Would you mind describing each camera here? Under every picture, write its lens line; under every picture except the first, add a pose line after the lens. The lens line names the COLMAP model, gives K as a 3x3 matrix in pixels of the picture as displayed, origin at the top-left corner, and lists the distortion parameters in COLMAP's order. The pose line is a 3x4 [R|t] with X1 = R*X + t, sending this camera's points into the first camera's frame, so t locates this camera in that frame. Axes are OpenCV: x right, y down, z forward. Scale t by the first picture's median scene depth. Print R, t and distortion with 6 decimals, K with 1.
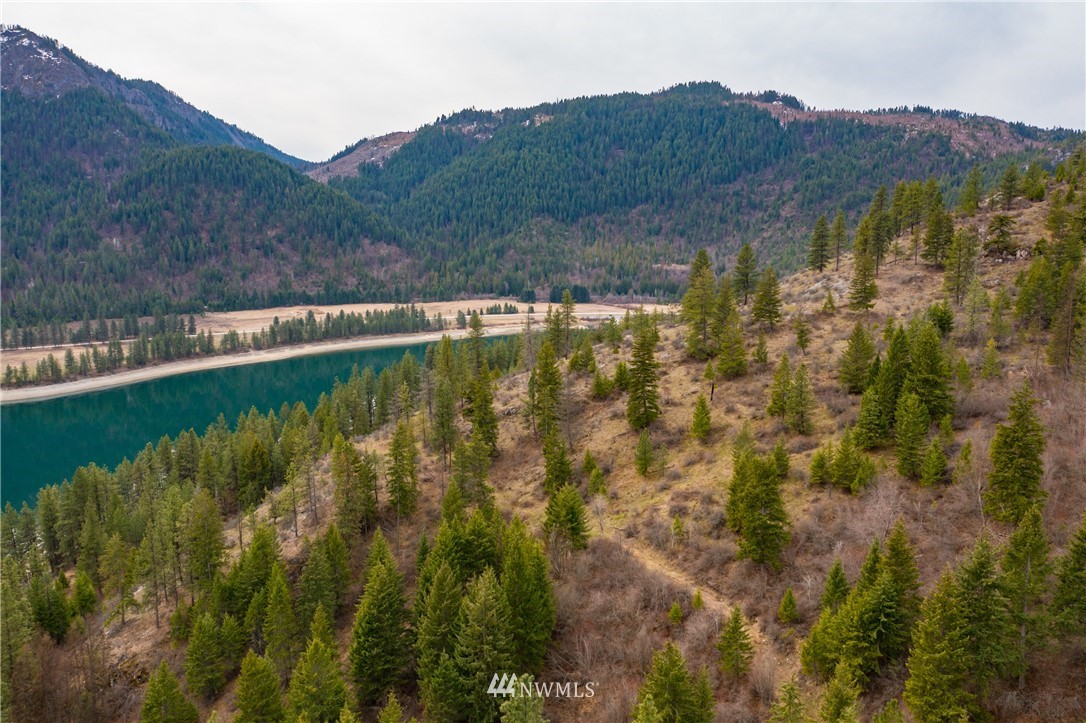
lens RADIAL K [[855.1, 0, 539.9], [0, 855.1, 364.9], [0, 0, 1]] dist [-0.022790, 0.005446]
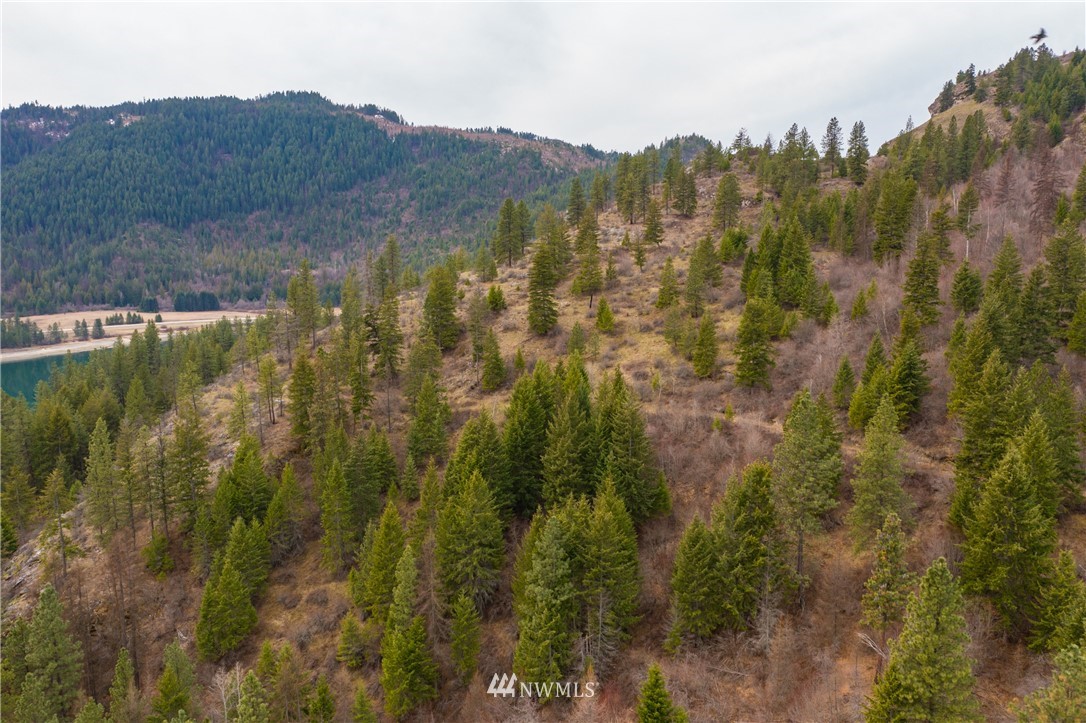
lens RADIAL K [[855.1, 0, 541.8], [0, 855.1, 363.2], [0, 0, 1]] dist [-0.022790, 0.005446]
pose [[0.887023, -0.066445, 0.456920, -0.051731], [0.077215, 0.997002, -0.004916, 0.015354], [-0.455223, 0.039642, 0.889494, 0.000361]]
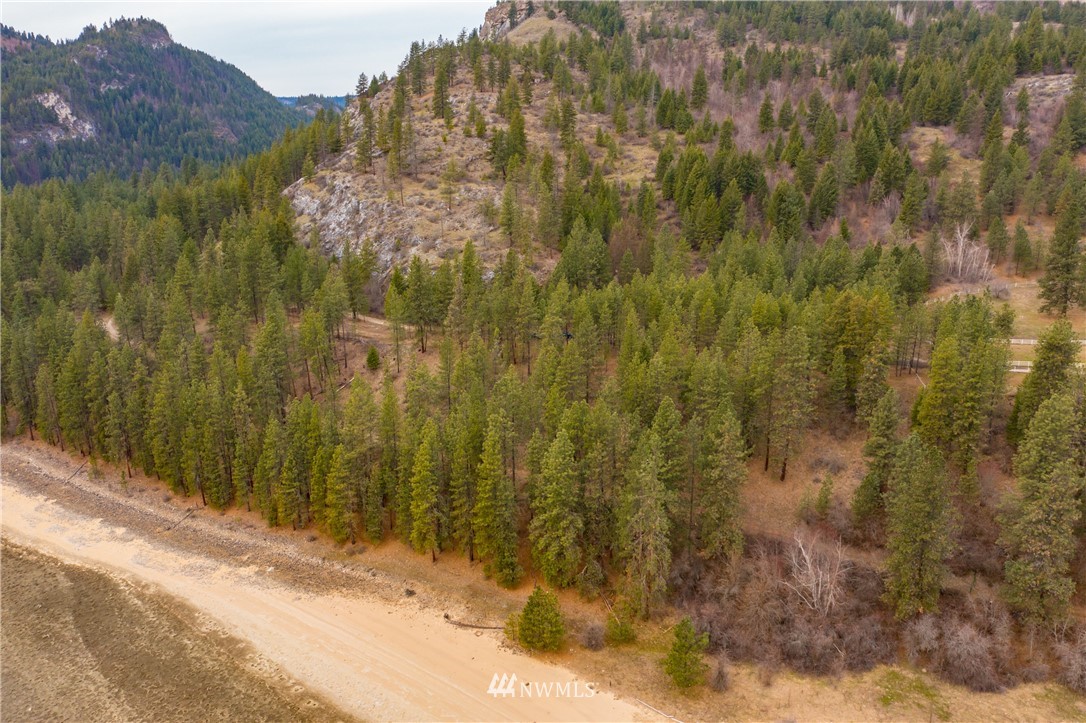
lens RADIAL K [[855.1, 0, 541.1], [0, 855.1, 360.1], [0, 0, 1]] dist [-0.022790, 0.005446]
pose [[0.358418, -0.238080, 0.902693, -0.234273], [0.158375, 0.968426, 0.192533, 0.020298], [-0.920029, 0.073957, 0.384807, 0.043209]]
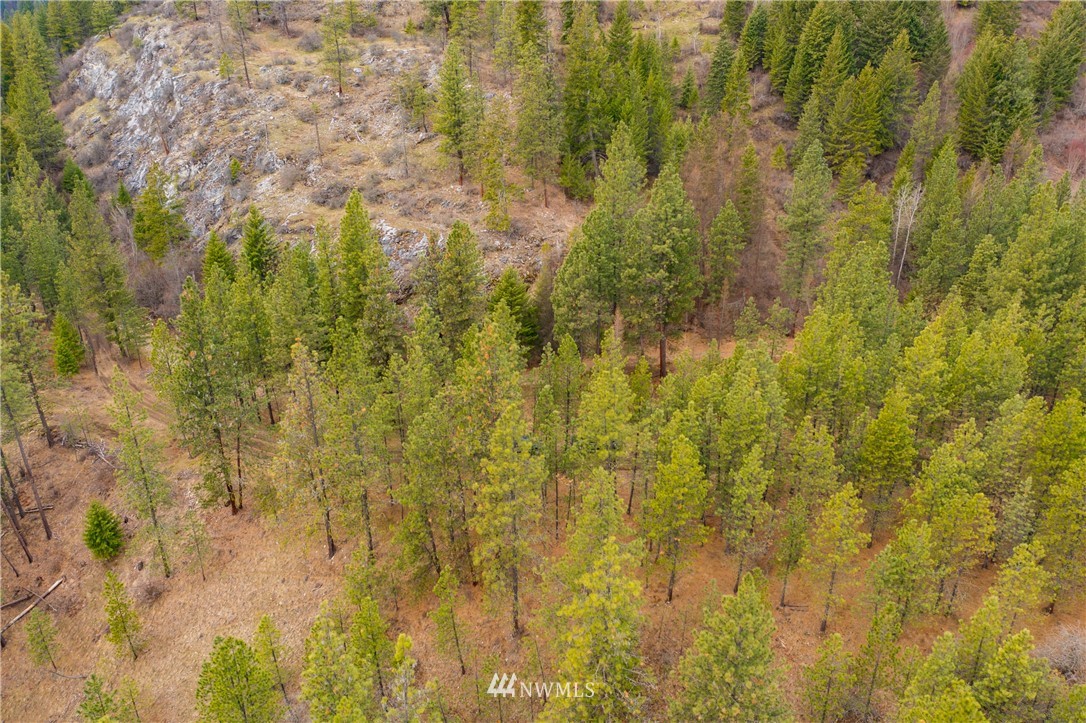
lens RADIAL K [[855.1, 0, 540.4], [0, 855.1, 363.2], [0, 0, 1]] dist [-0.022790, 0.005446]
pose [[0.316243, -0.393618, 0.863166, -0.139461], [0.160602, 0.918942, 0.360213, 0.017761], [-0.934985, 0.024711, 0.353825, 0.082337]]
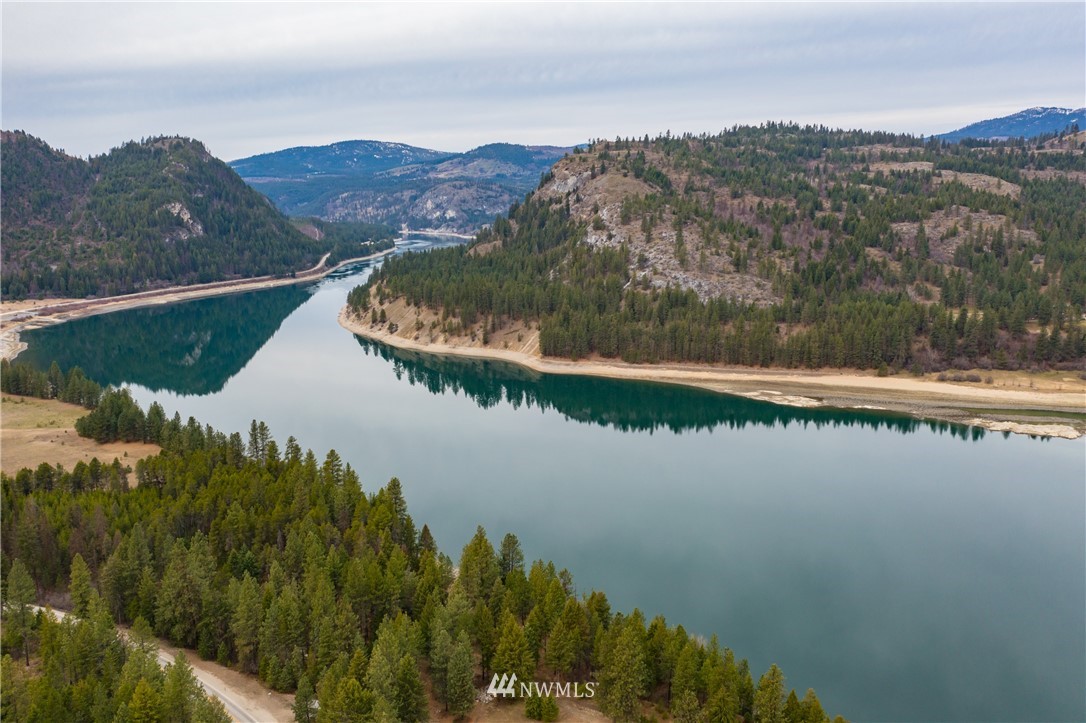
lens RADIAL K [[855.1, 0, 541.7], [0, 855.1, 364.7], [0, 0, 1]] dist [-0.022790, 0.005446]
pose [[0.095058, -0.185633, 0.978010, -0.650240], [0.171716, 0.970790, 0.167573, -0.048546], [-0.980550, 0.152011, 0.124157, 0.216743]]
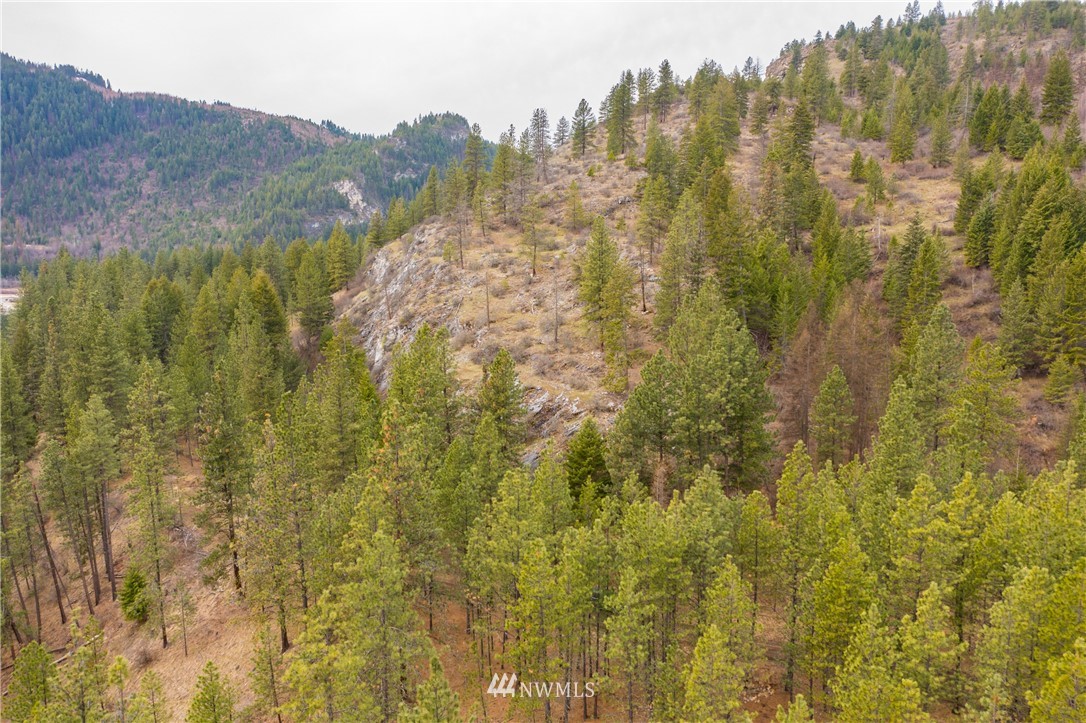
lens RADIAL K [[855.1, 0, 542.5], [0, 855.1, 364.6], [0, 0, 1]] dist [-0.022790, 0.005446]
pose [[0.664738, -0.110903, 0.738799, -0.127453], [0.124285, 0.991556, 0.037019, 0.029382], [-0.736666, 0.067214, 0.672909, 0.064565]]
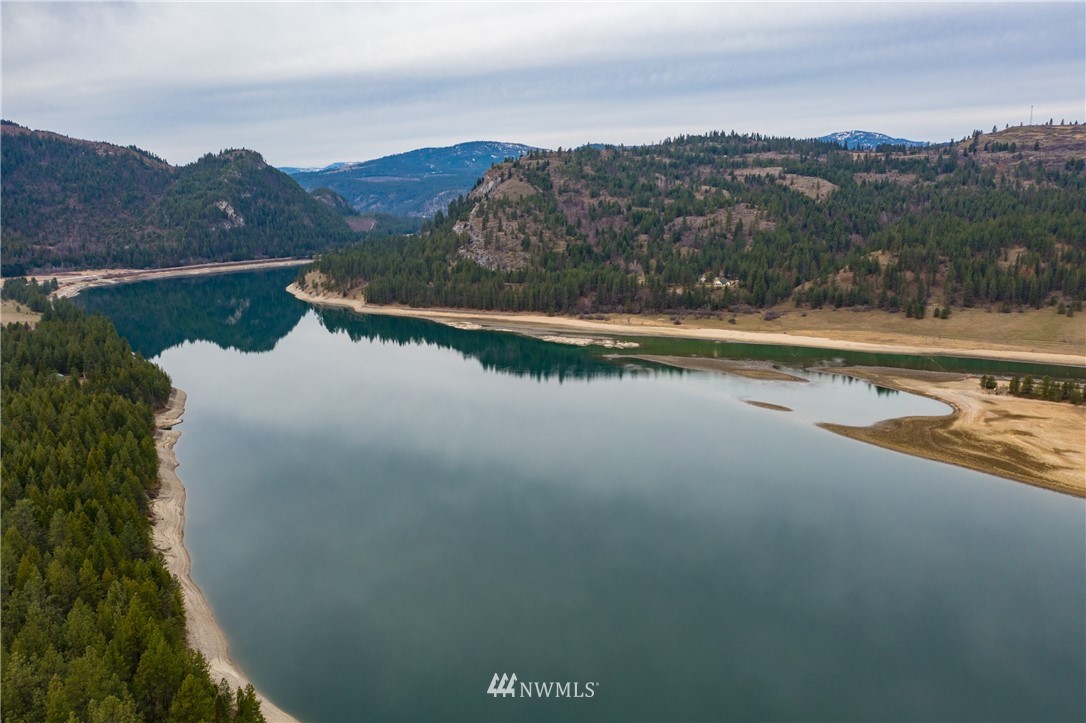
lens RADIAL K [[855.1, 0, 542.9], [0, 855.1, 366.4], [0, 0, 1]] dist [-0.022790, 0.005446]
pose [[0.265123, -0.184809, 0.946338, -0.868821], [0.166536, 0.975487, 0.143845, 0.008227], [-0.949724, 0.119462, 0.289401, -0.119031]]
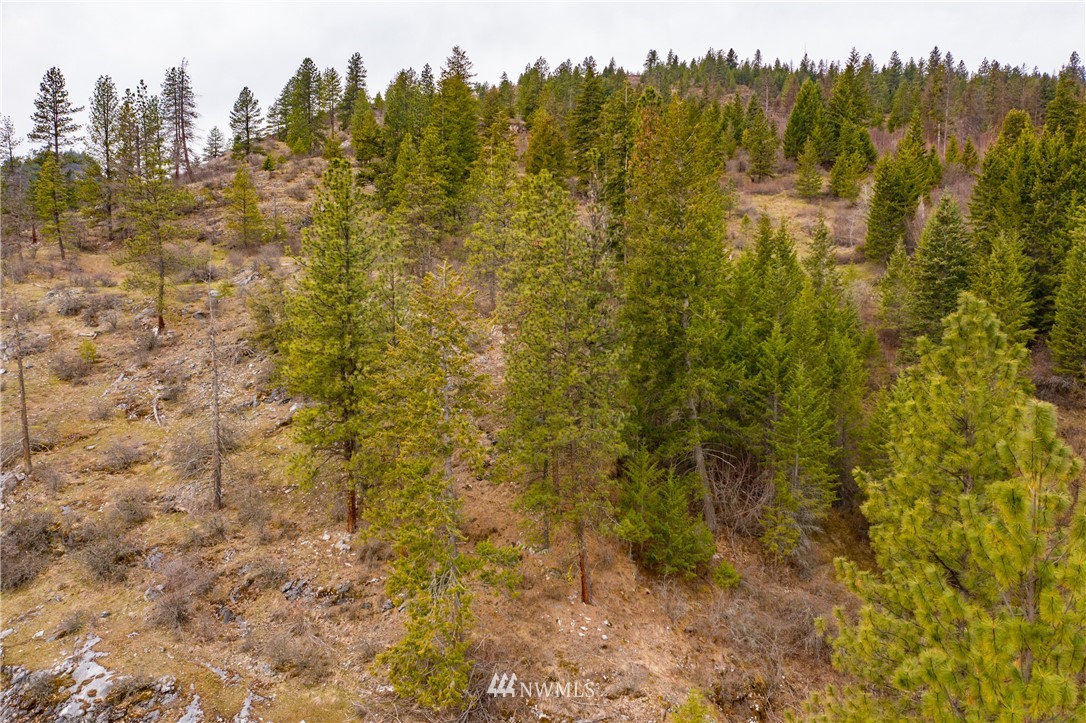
lens RADIAL K [[855.1, 0, 542.9], [0, 855.1, 352.8], [0, 0, 1]] dist [-0.022790, 0.005446]
pose [[0.331151, -0.059137, 0.941723, -0.082513], [0.151958, 0.988349, 0.008630, 0.025974], [-0.931261, 0.140244, 0.336279, 0.103559]]
